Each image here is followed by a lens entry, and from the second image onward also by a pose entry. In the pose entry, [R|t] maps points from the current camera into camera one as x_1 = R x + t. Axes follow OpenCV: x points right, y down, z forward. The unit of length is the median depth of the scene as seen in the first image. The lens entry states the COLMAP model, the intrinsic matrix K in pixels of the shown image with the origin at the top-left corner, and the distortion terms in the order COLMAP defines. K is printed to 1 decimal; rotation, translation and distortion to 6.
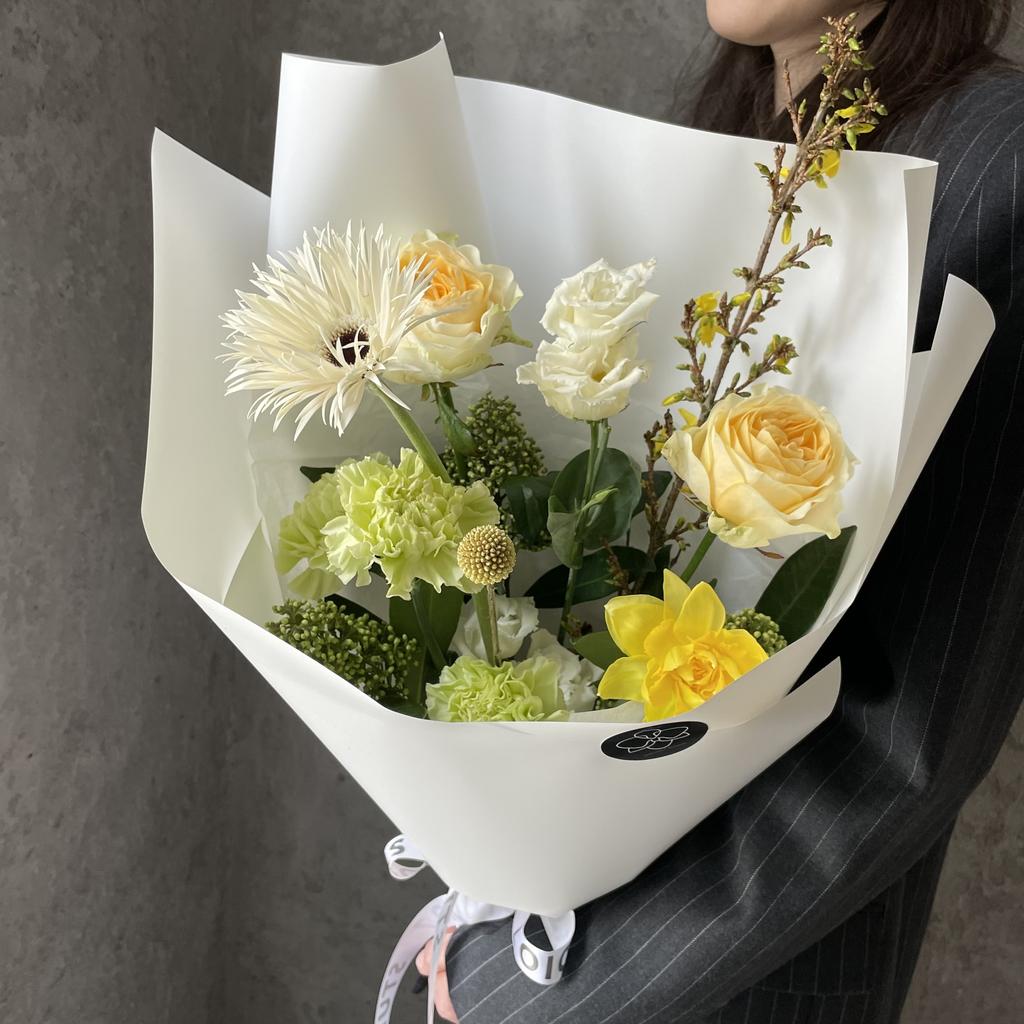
lens RADIAL K [[1132.1, 0, 528.5], [0, 1132.1, 502.8], [0, 0, 1]] dist [0.108204, -0.188541]
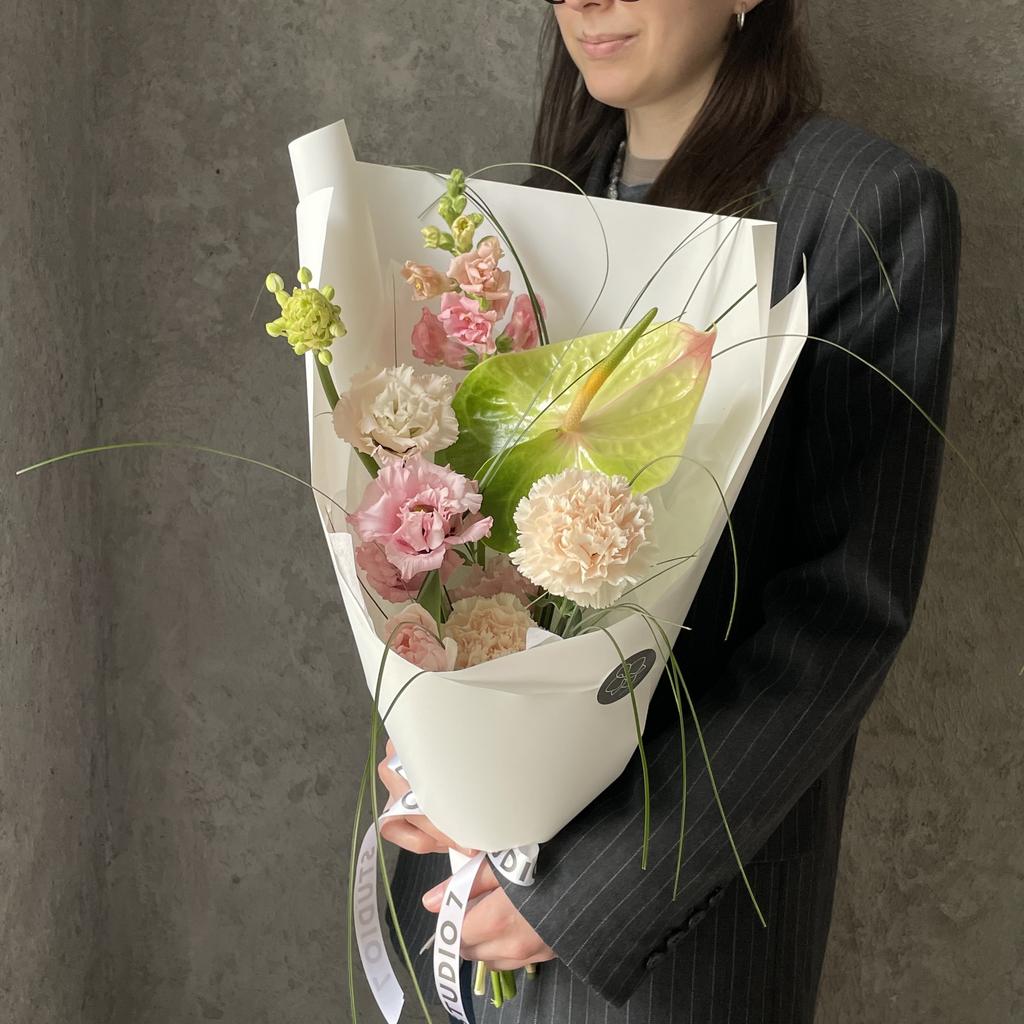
lens RADIAL K [[1377.3, 0, 515.6], [0, 1377.3, 495.6], [0, 0, 1]] dist [0.144593, -0.341249]
pose [[0.981182, -0.105141, 0.161946, -0.109586], [0.124792, 0.985336, -0.116364, 0.111795], [-0.147337, 0.134384, 0.979915, -0.223329]]
